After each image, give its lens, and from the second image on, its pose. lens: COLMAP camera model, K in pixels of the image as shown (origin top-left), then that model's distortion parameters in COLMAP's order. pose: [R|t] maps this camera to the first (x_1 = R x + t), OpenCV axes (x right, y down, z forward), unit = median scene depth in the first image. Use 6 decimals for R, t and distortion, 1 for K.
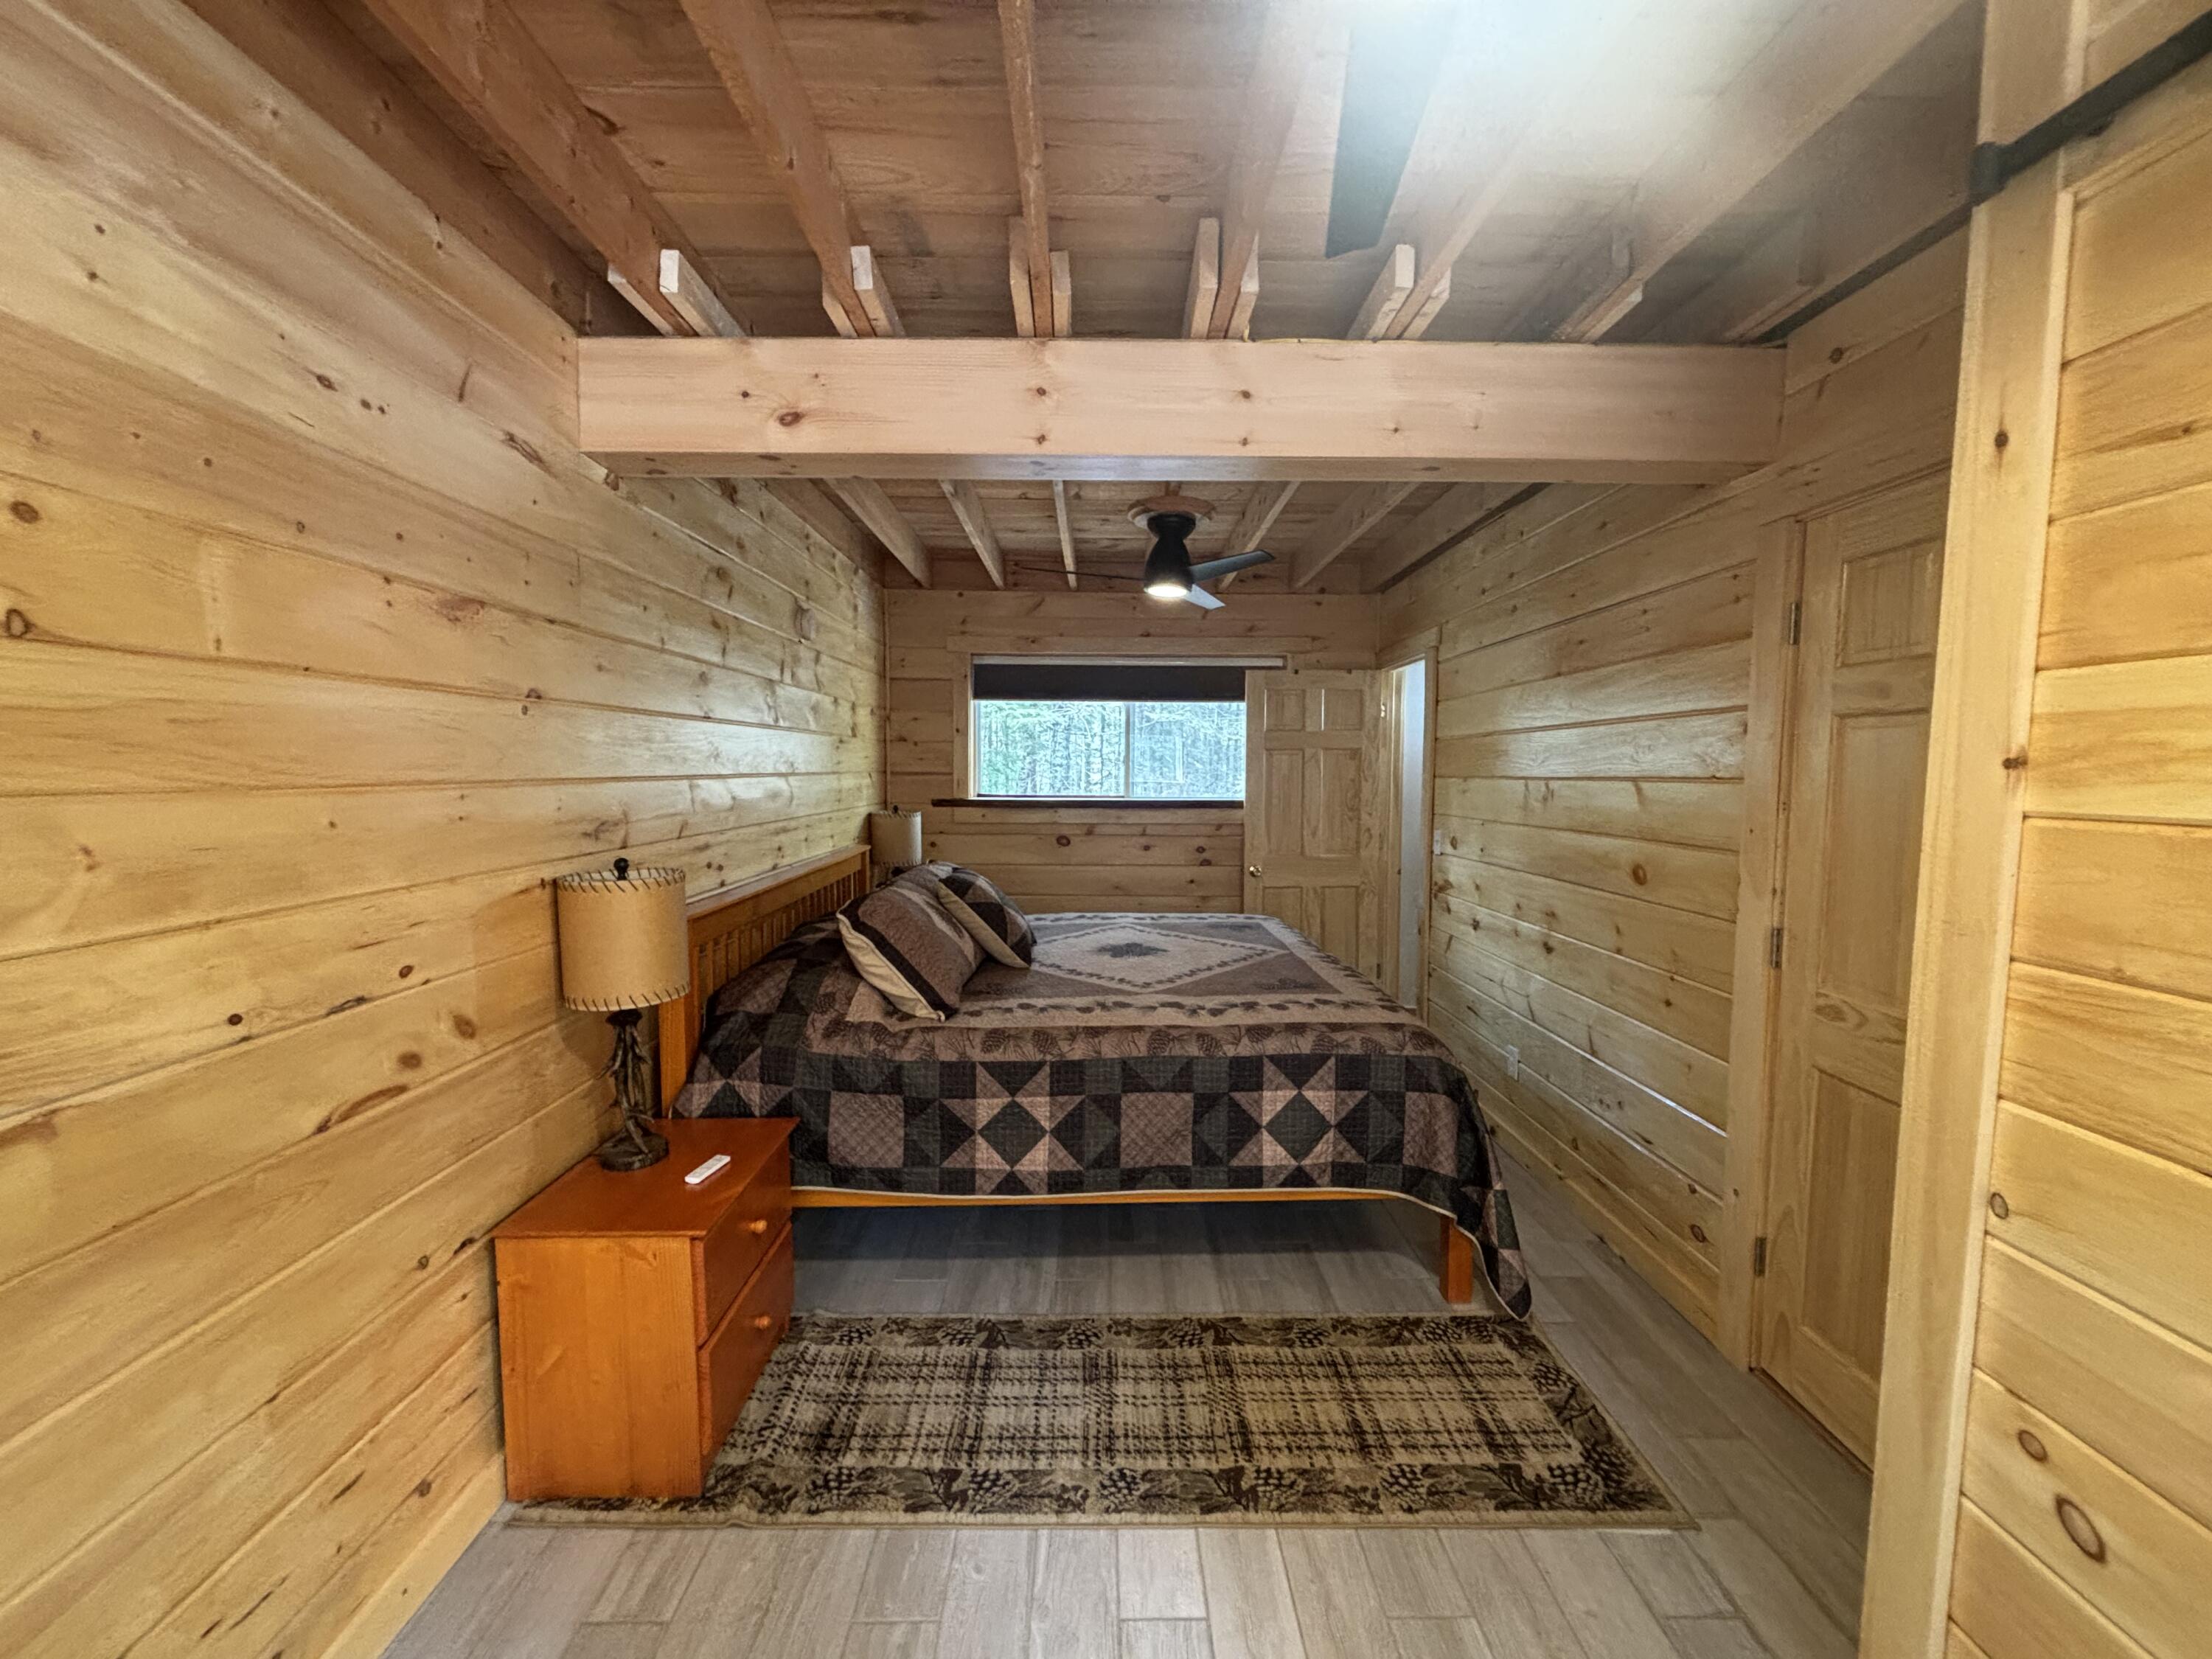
lens RADIAL K [[886.6, 0, 1104.5], [0, 886.6, 827.7], [0, 0, 1]] dist [-0.002554, 0.000295]
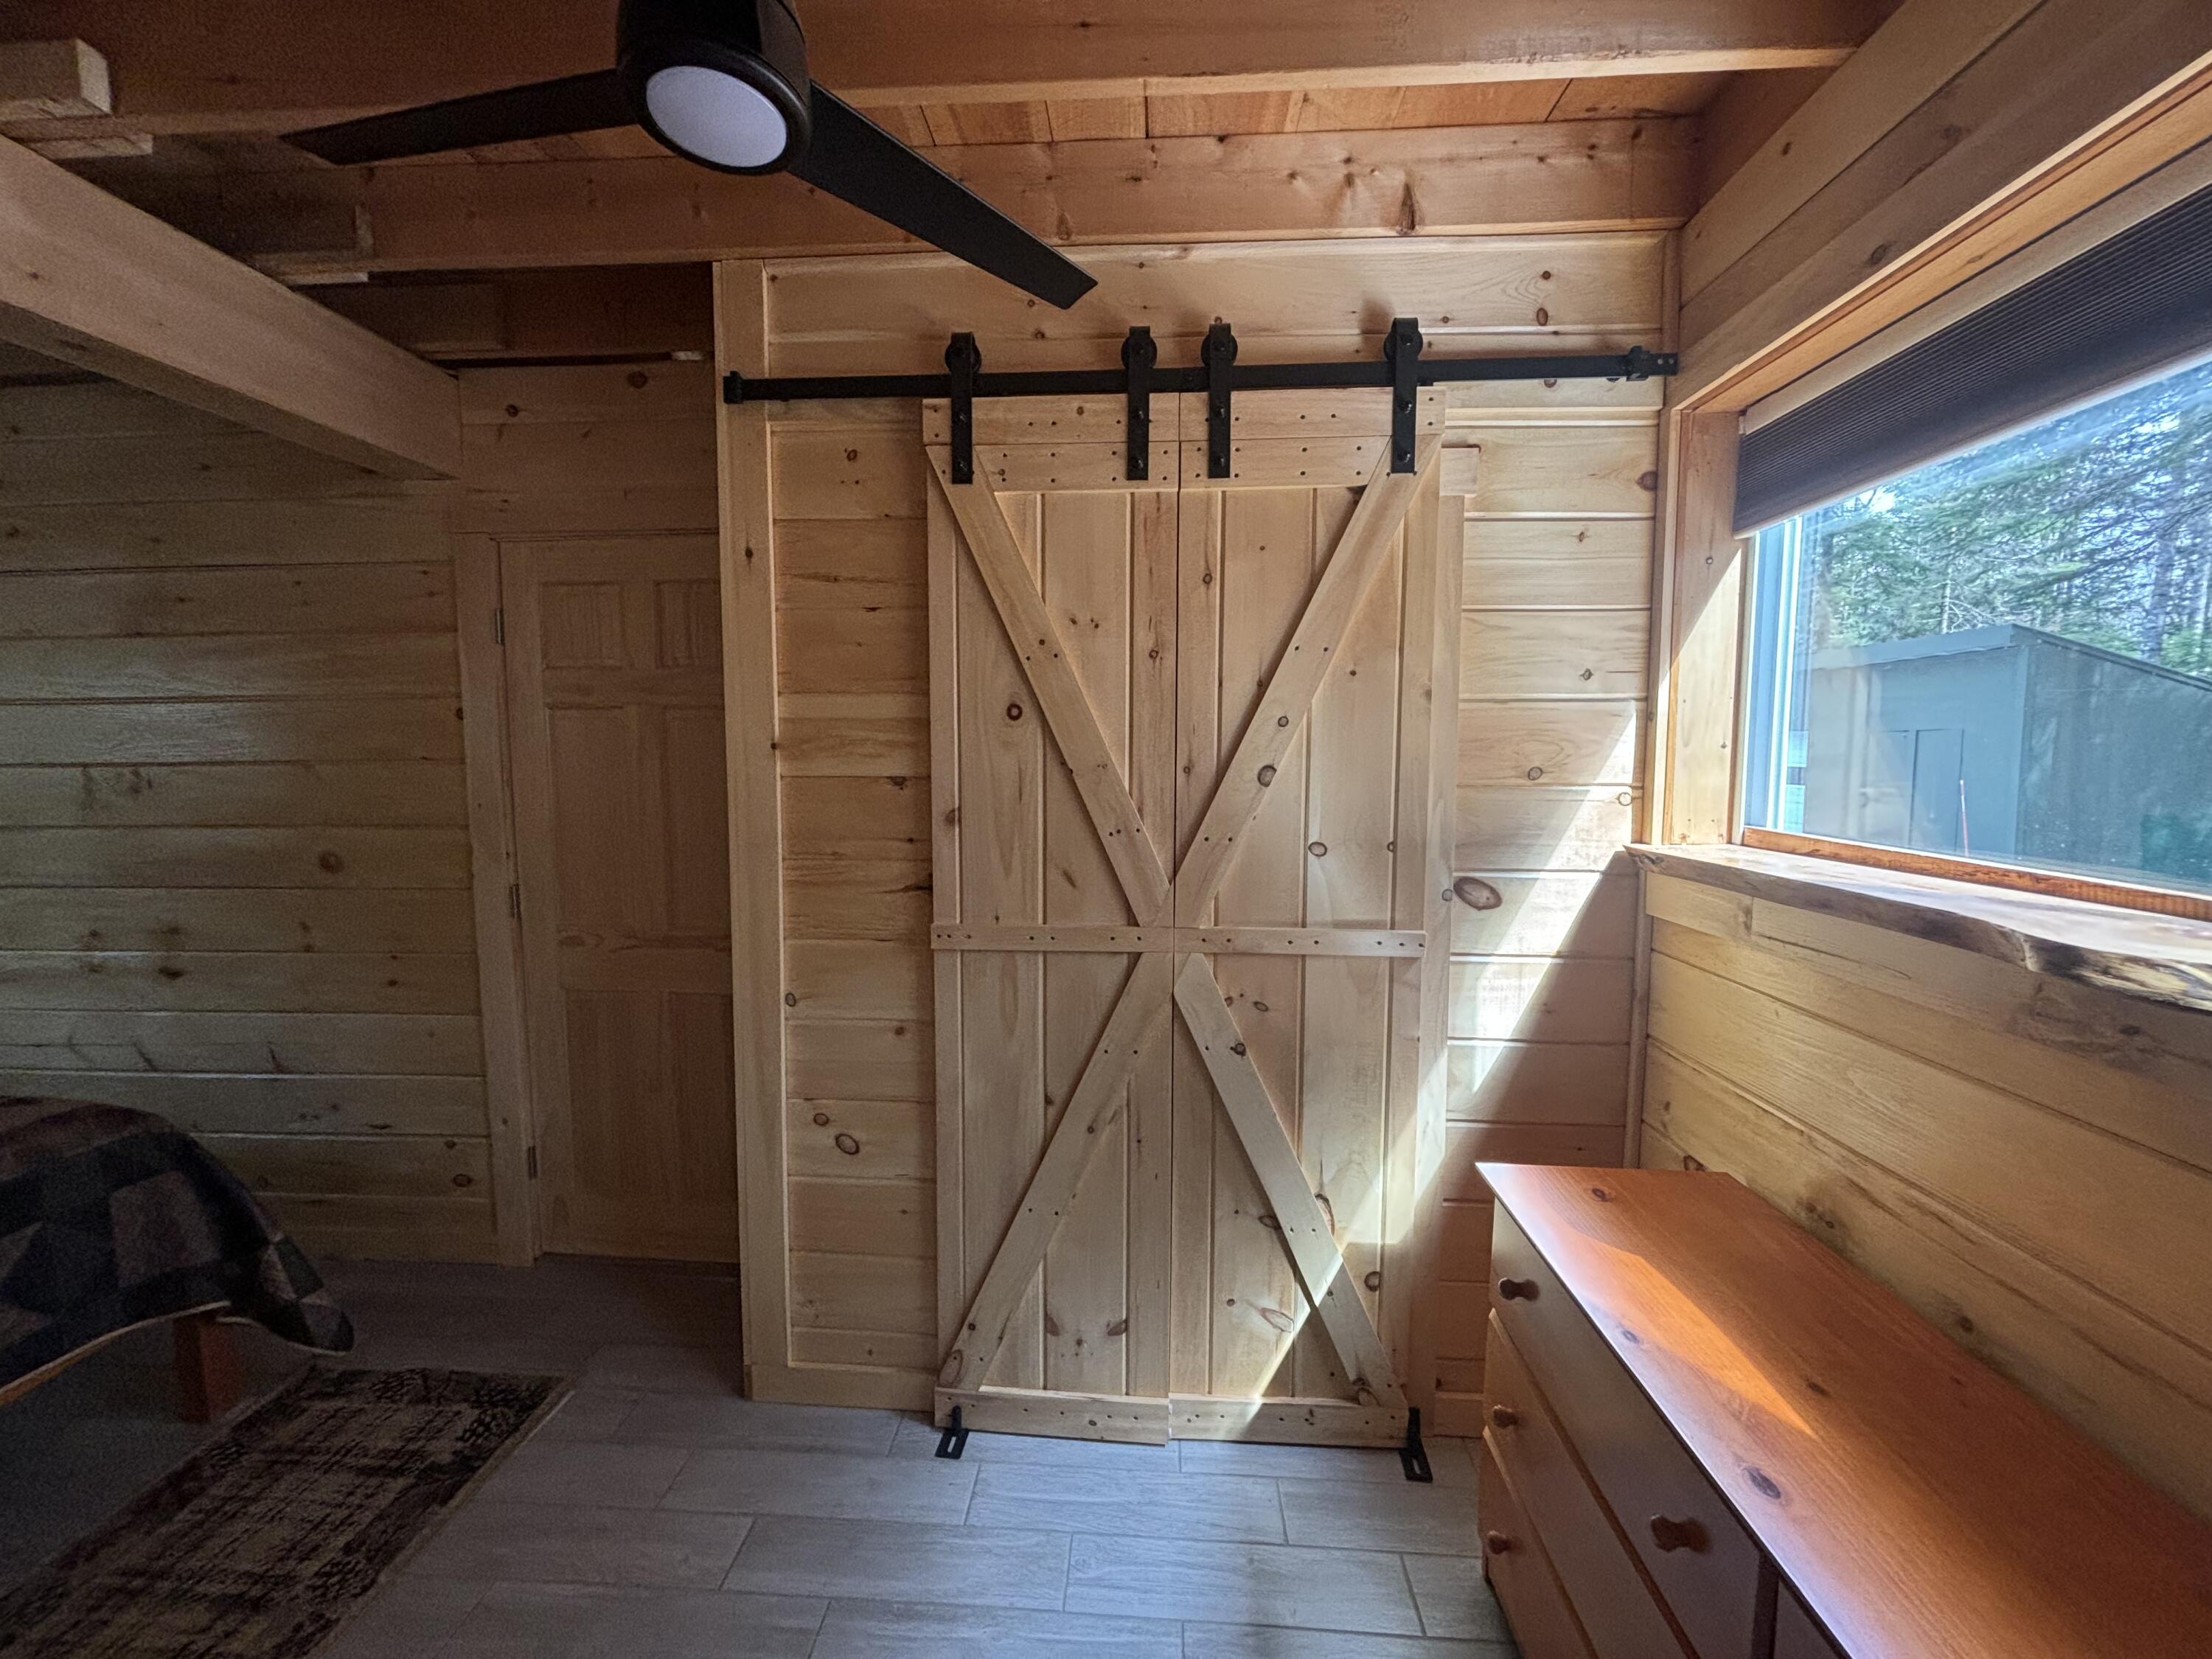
lens RADIAL K [[886.6, 0, 1103.0], [0, 886.6, 824.7], [0, 0, 1]] dist [-0.002554, 0.000295]
pose [[0.071671, -0.088486, 0.993496, -0.360259], [0.071047, 0.993980, 0.083404, -0.009937], [-0.994895, 0.064607, 0.077527, 0.127161]]
